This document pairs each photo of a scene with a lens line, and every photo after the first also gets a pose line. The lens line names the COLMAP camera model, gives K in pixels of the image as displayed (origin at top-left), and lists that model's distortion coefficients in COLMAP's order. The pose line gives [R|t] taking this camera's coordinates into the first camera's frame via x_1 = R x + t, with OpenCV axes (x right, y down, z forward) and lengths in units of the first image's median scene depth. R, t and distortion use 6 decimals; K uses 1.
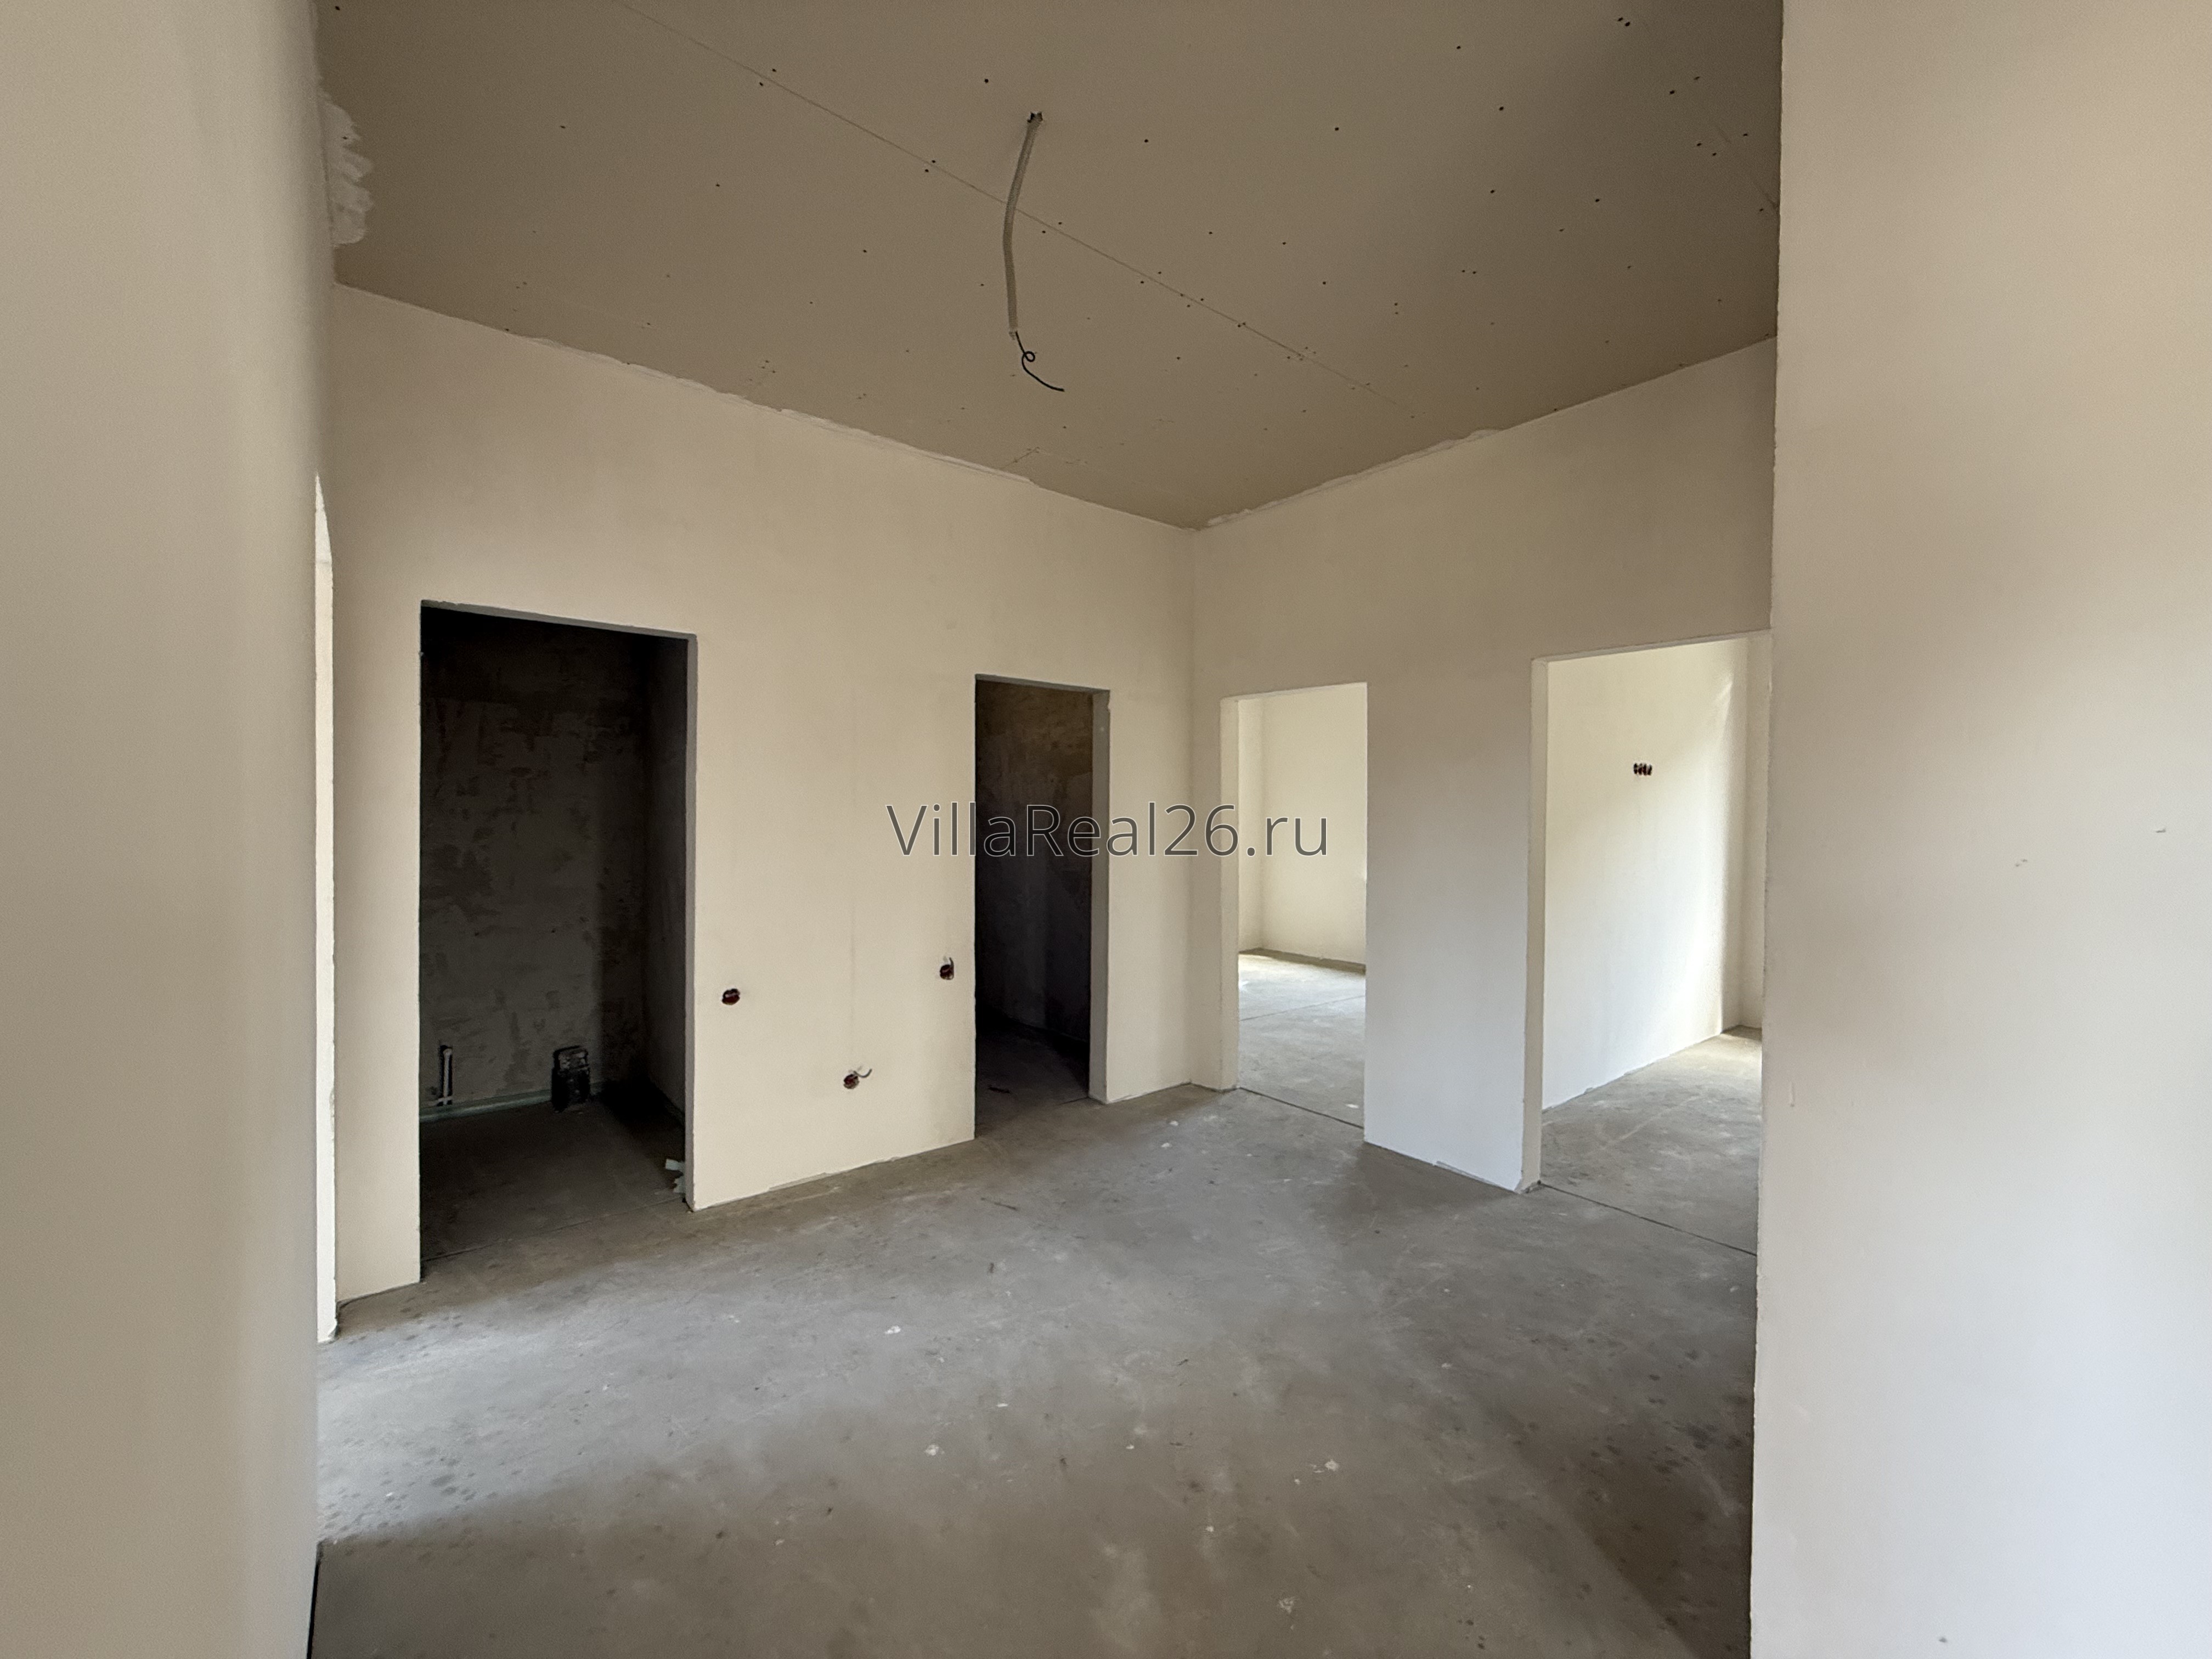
lens RADIAL K [[884.0, 0, 1099.2], [0, 884.0, 828.9], [0, 0, 1]] dist [0.001356, -0.000407]
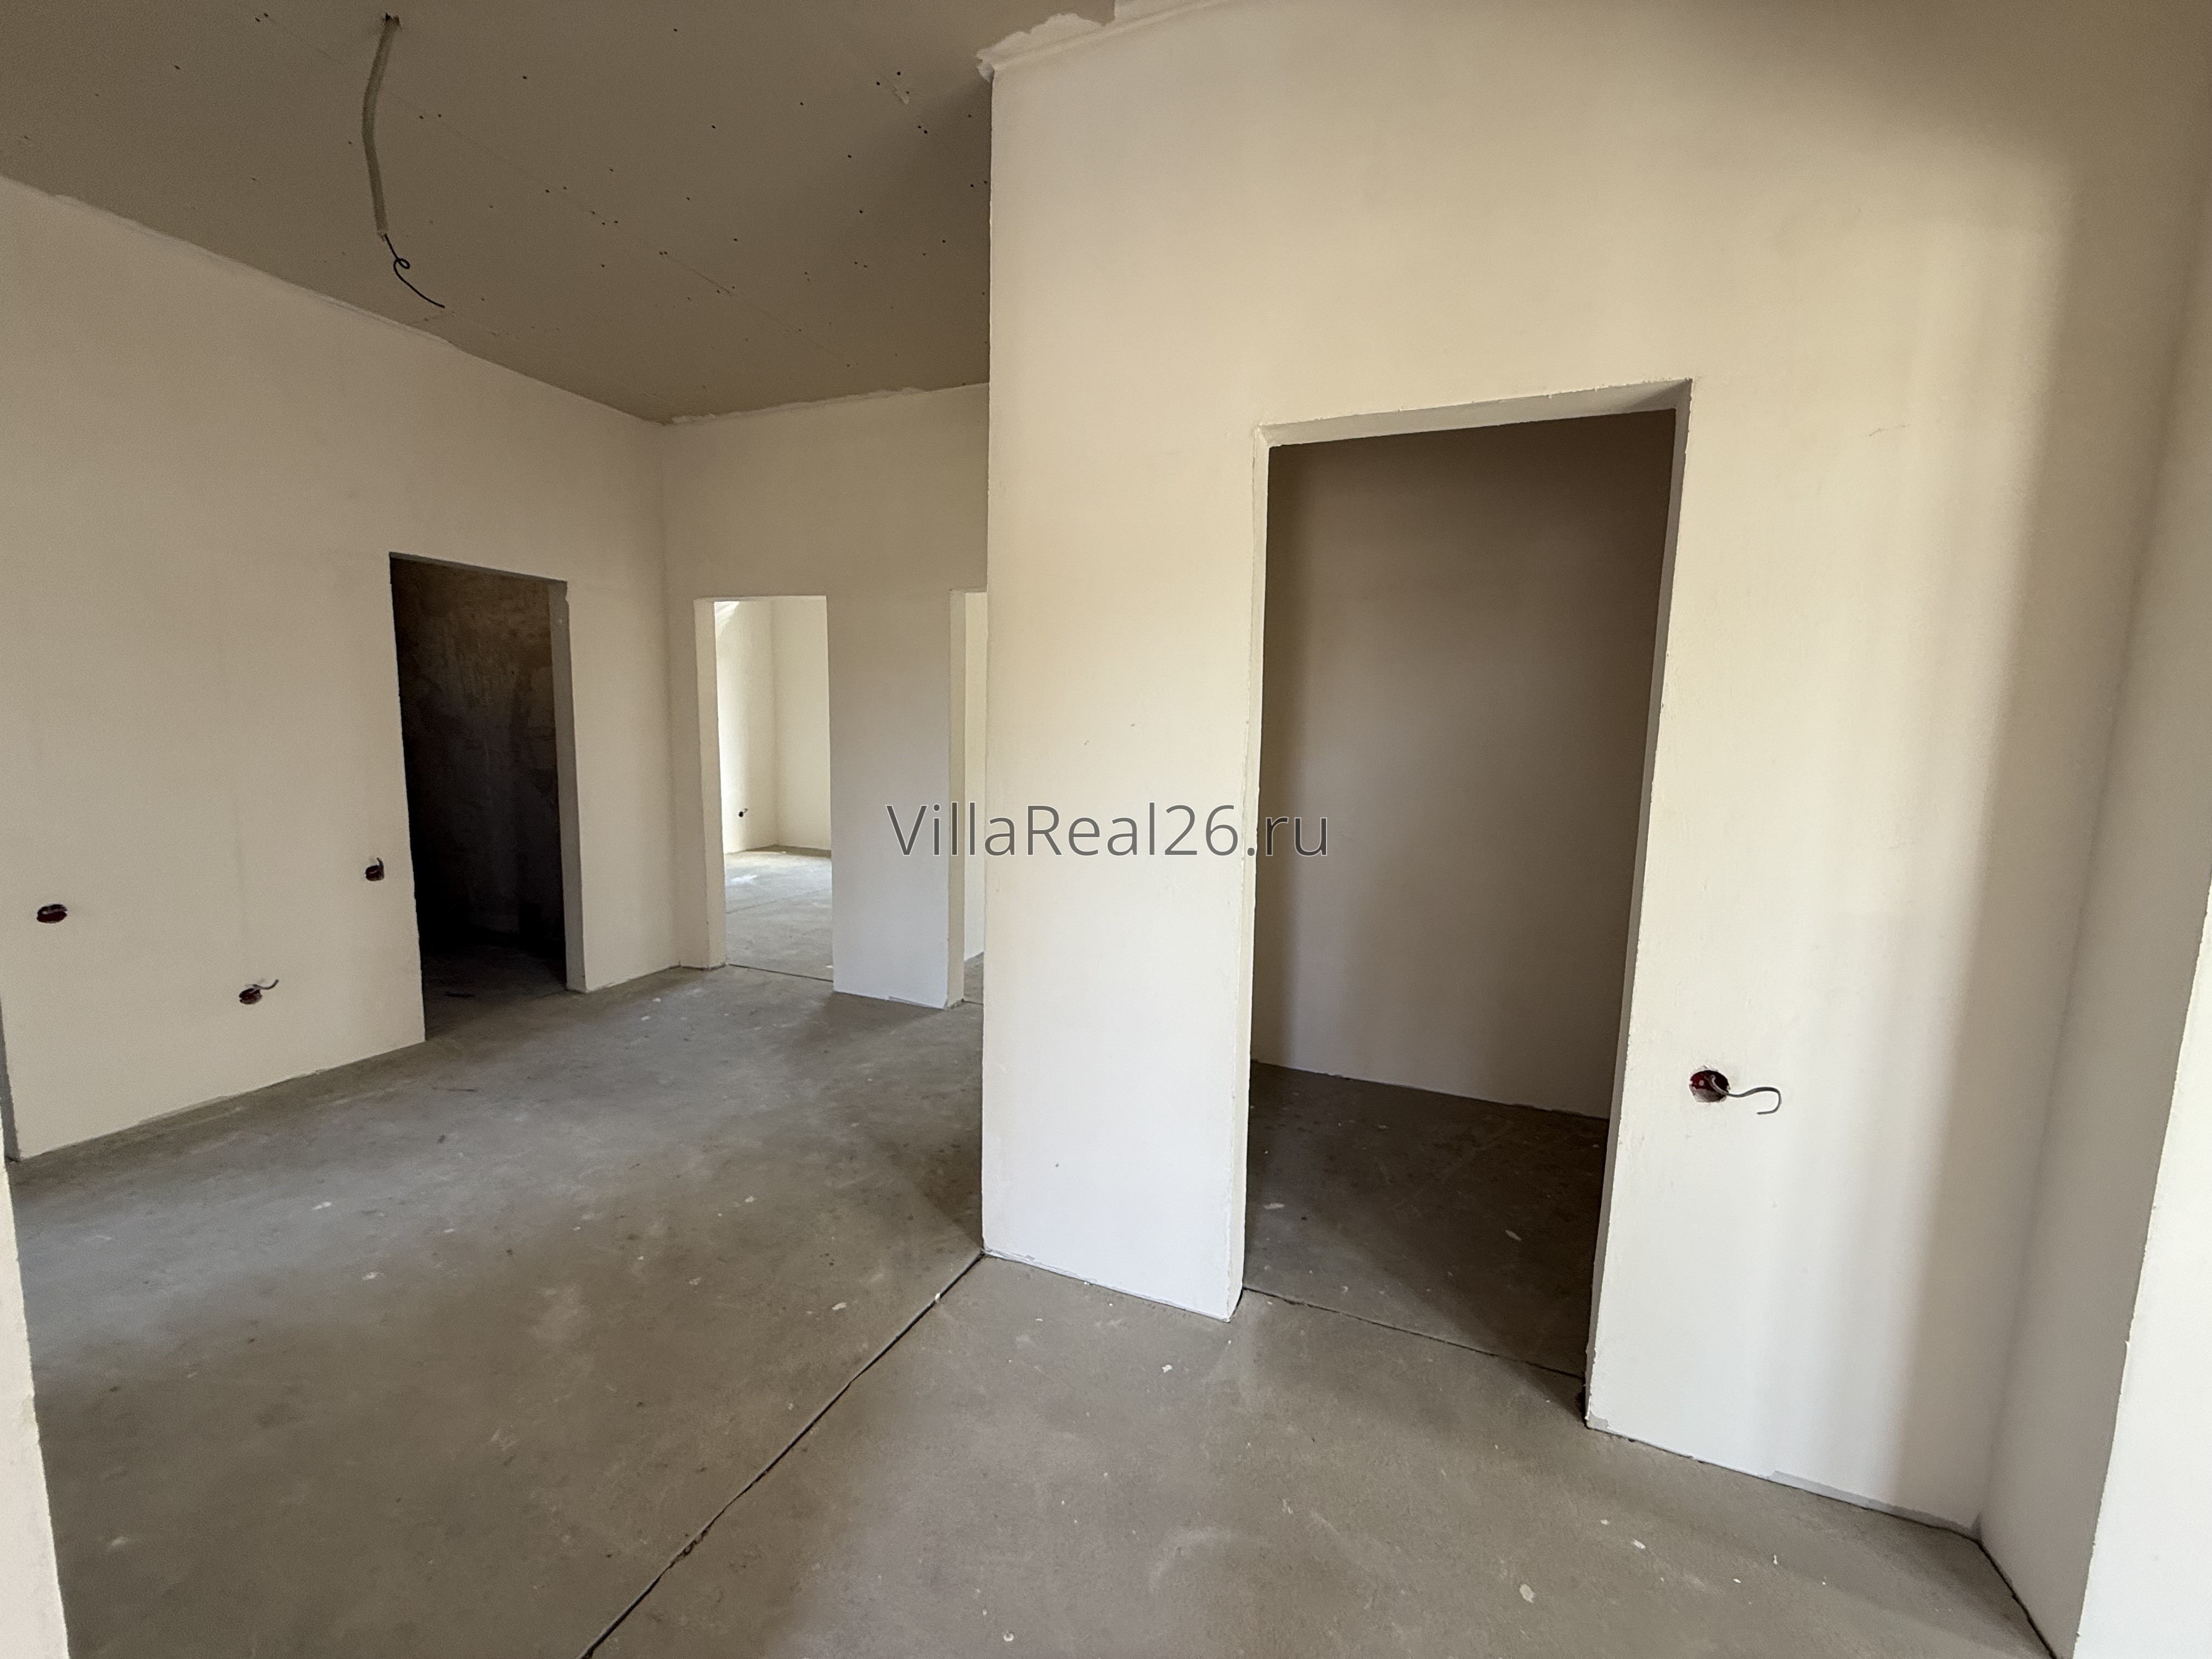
lens RADIAL K [[884.0, 0, 1099.2], [0, 884.0, 828.9], [0, 0, 1]] dist [0.001356, -0.000407]
pose [[0.878396, -0.043885, 0.475914, 0.067237], [-0.008783, 0.994125, 0.107881, 0.006513], [-0.477852, -0.098942, 0.872850, -0.215379]]
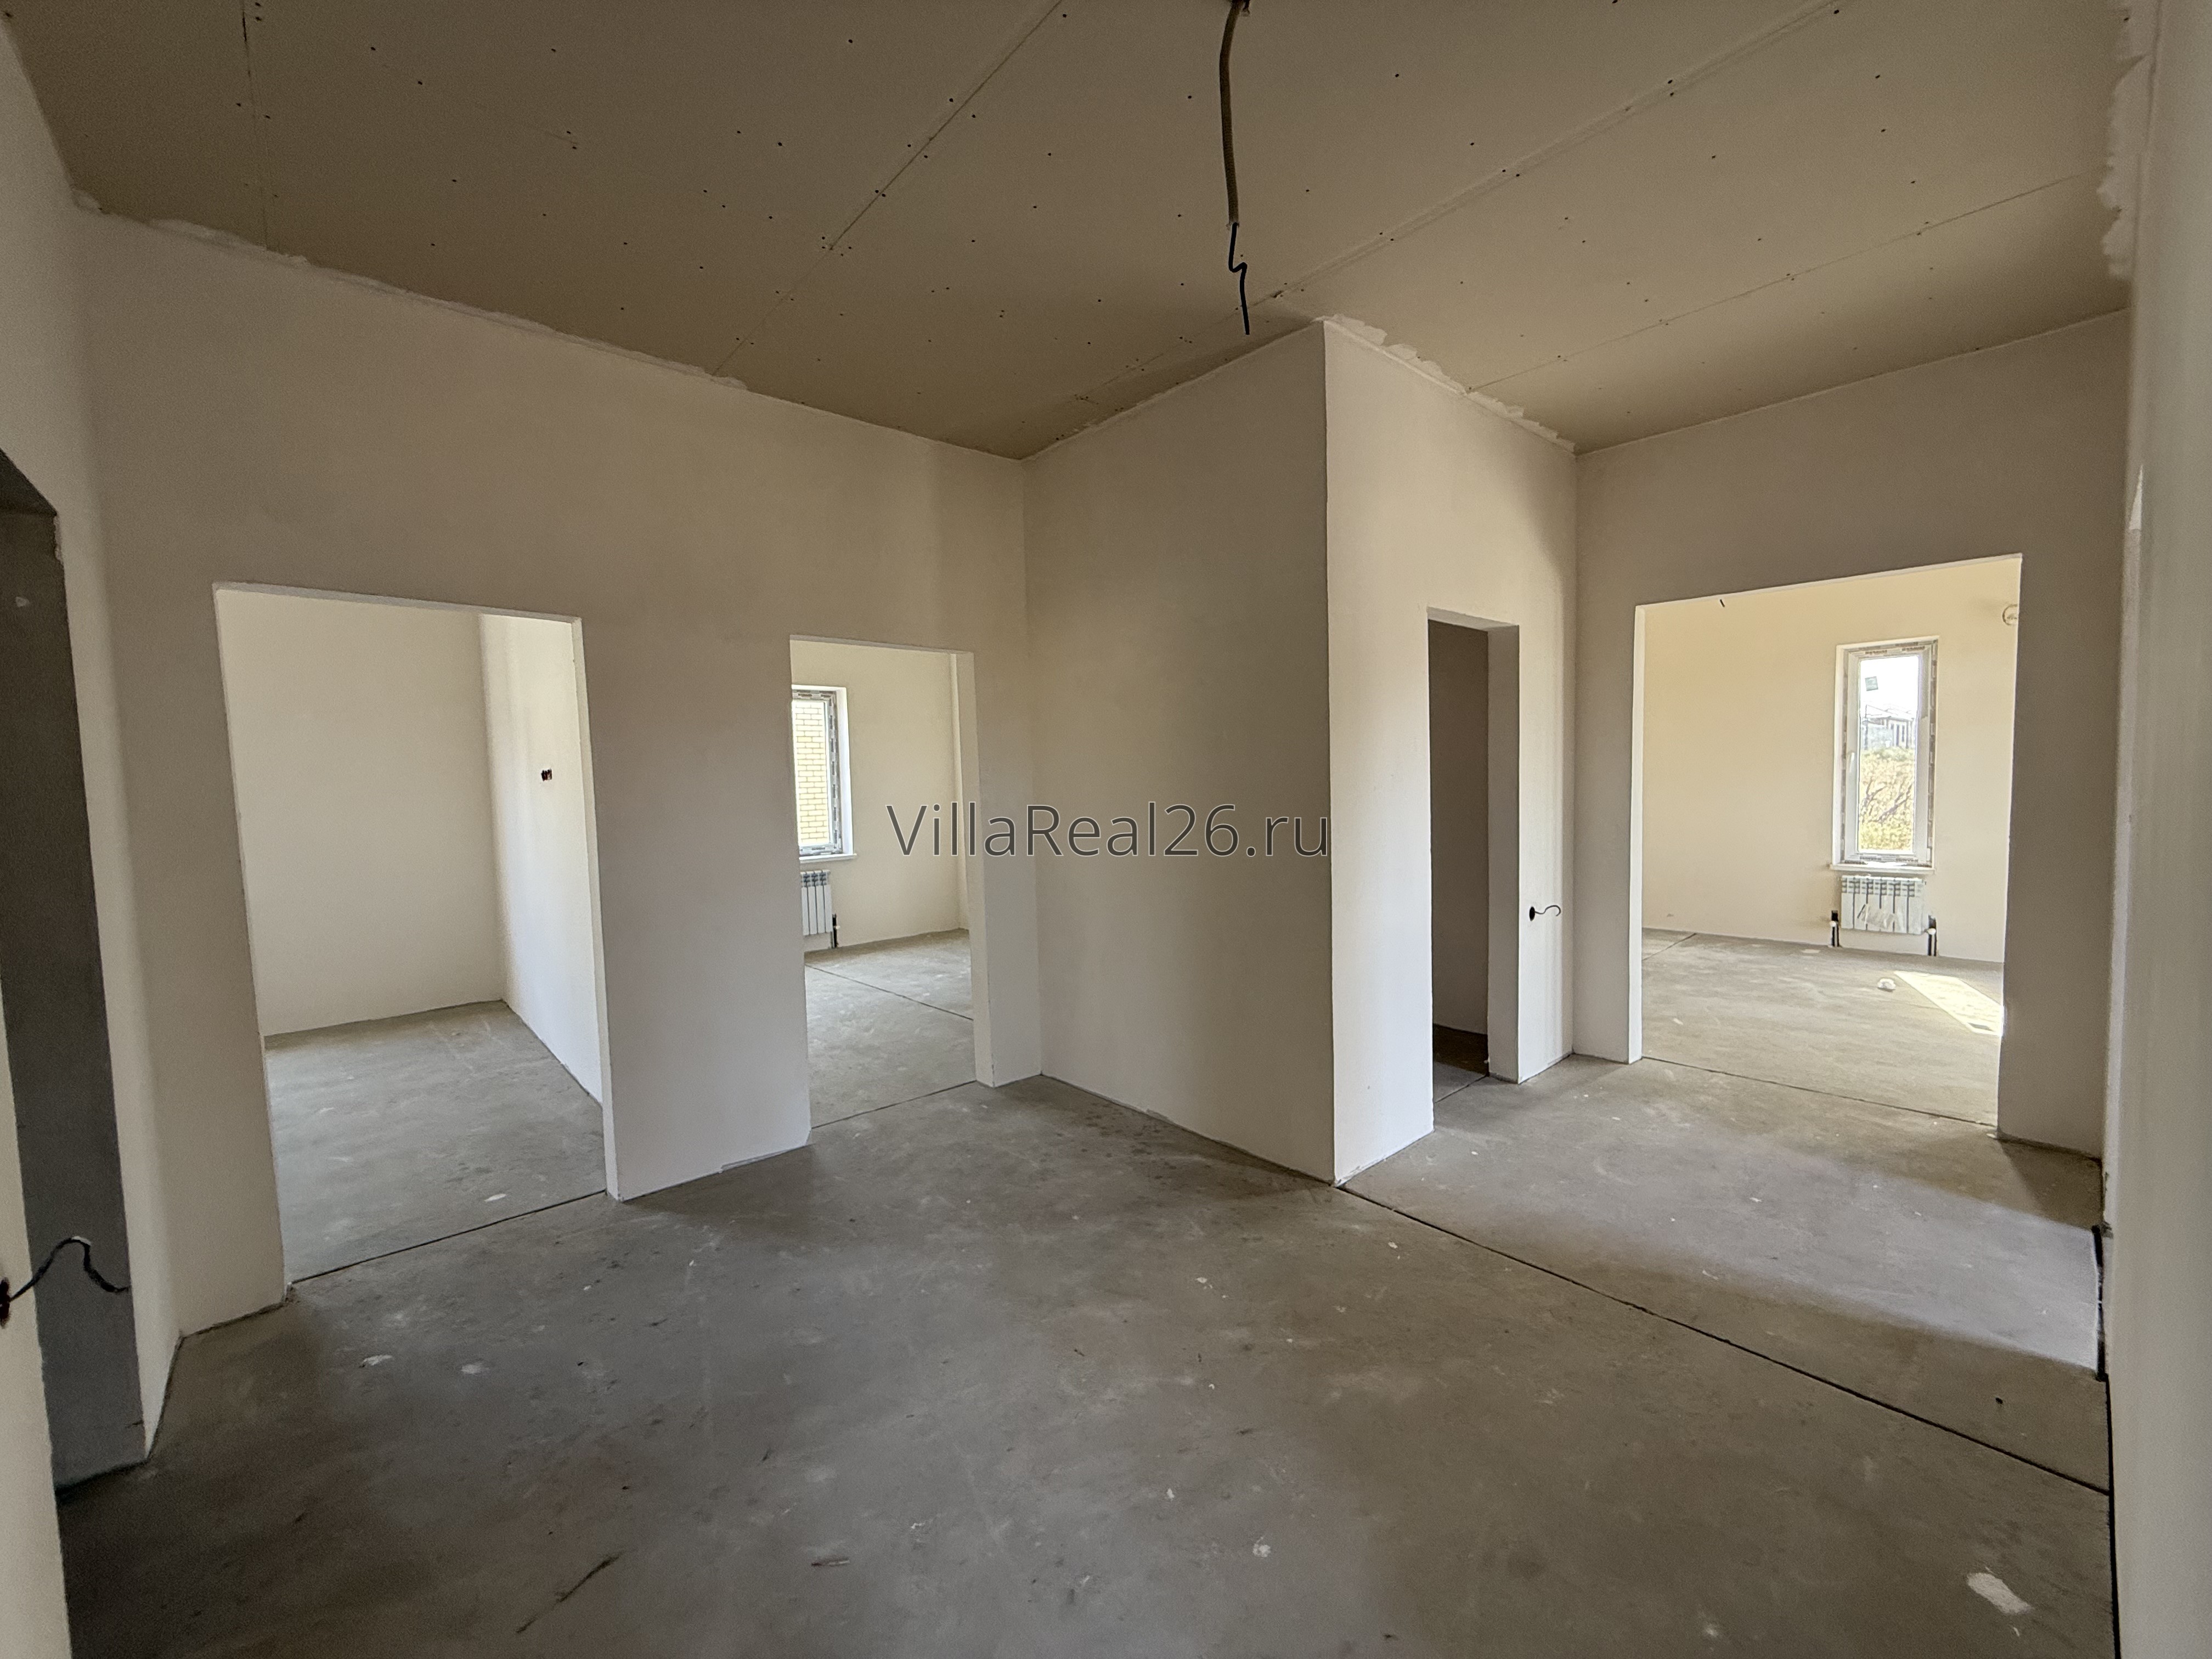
lens RADIAL K [[883.1, 0, 1106.0], [0, 883.1, 827.3], [0, 0, 1]] dist [-0.001089, -0.000034]
pose [[-0.046754, -0.063948, 0.996857, -0.569933], [0.042813, 0.996903, 0.065959, -0.018594], [-0.997989, 0.045762, -0.043872, 0.682128]]
